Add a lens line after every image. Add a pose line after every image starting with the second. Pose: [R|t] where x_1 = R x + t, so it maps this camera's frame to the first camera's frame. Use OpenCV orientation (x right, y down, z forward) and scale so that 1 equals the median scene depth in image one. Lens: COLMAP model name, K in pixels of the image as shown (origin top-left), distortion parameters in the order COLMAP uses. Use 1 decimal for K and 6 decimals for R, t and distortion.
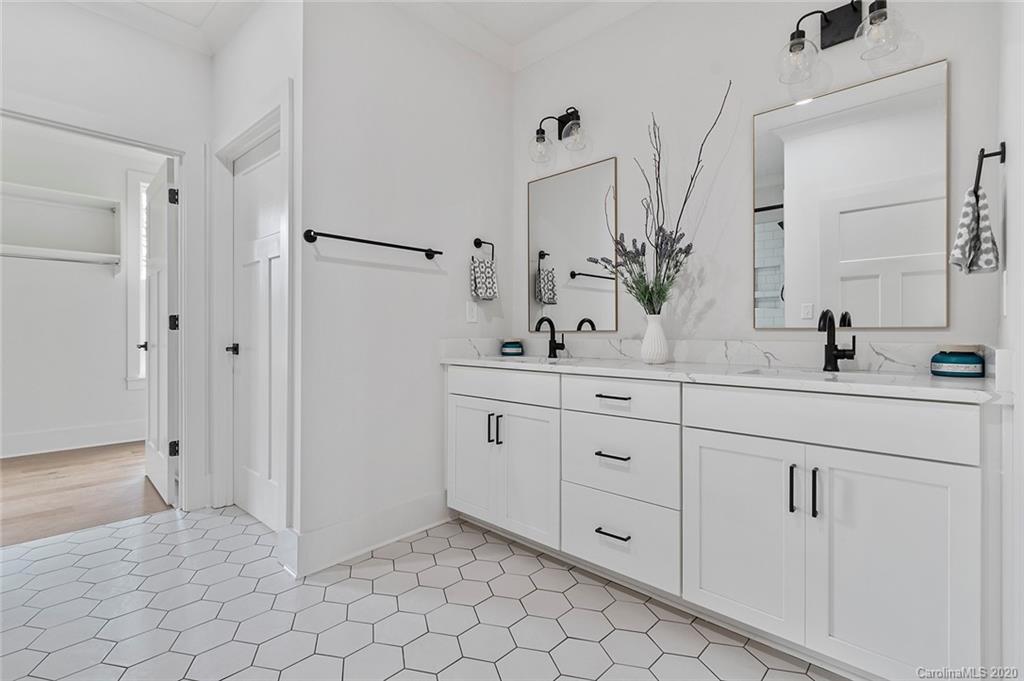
lens RADIAL K [[460.3, 0, 512.8], [0, 460.3, 330.9], [0, 0, 1]] dist [0.002418, -0.000456]
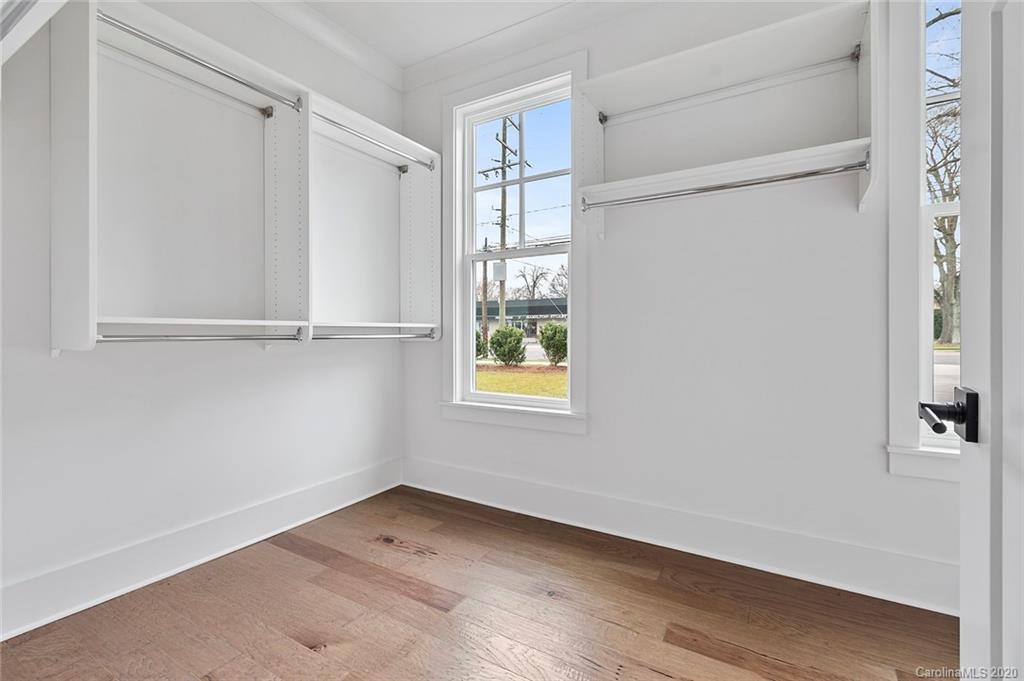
lens RADIAL K [[460.3, 0, 512.8], [0, 460.3, 330.9], [0, 0, 1]] dist [0.002418, -0.000456]
pose [[0.176835, 0.000054, -0.984240, -0.511630], [0.001654, 0.999999, 0.000352, -0.000360], [0.984239, -0.001690, 0.176835, 0.623028]]
